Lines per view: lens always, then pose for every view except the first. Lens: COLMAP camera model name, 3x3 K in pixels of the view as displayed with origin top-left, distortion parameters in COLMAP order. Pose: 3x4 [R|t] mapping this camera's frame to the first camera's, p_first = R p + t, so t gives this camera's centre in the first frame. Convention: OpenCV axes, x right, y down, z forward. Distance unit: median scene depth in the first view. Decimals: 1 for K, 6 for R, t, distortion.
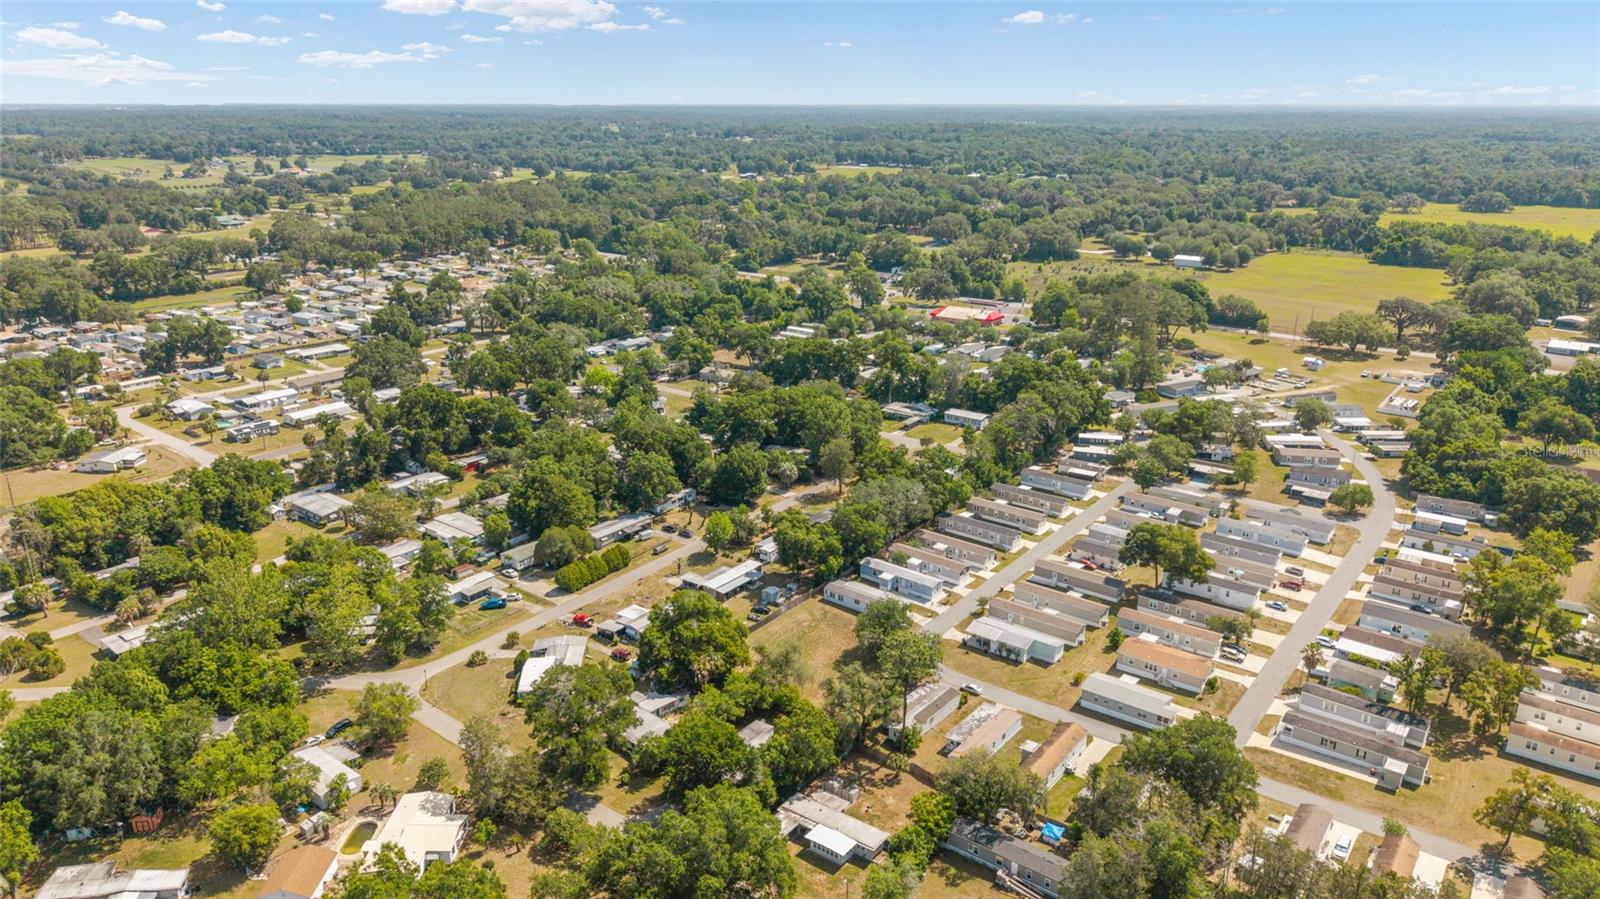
lens RADIAL K [[1086.1, 0, 797.1], [0, 1086.1, 452.0], [0, 0, 1]] dist [-0.040941, -0.000645]
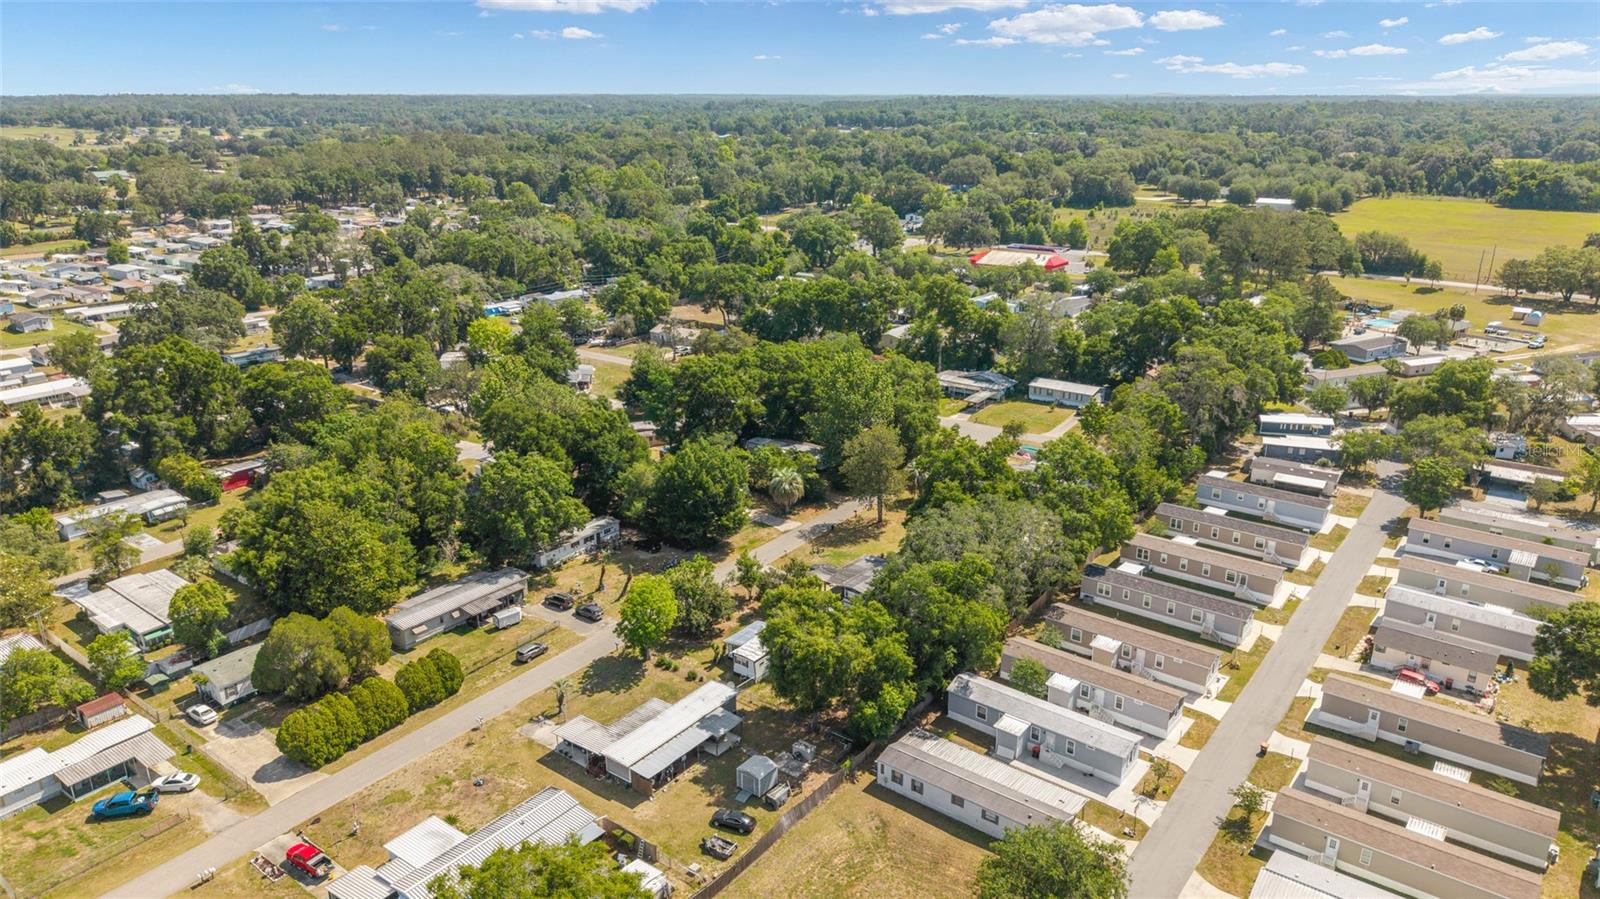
lens RADIAL K [[1086.1, 0, 806.5], [0, 1086.1, 446.2], [0, 0, 1]] dist [-0.040941, -0.000645]
pose [[0.999713, -0.007600, 0.022718, -0.009622], [0.007579, 0.999971, 0.001038, -0.002360], [-0.022725, -0.000866, 0.999741, 0.419328]]
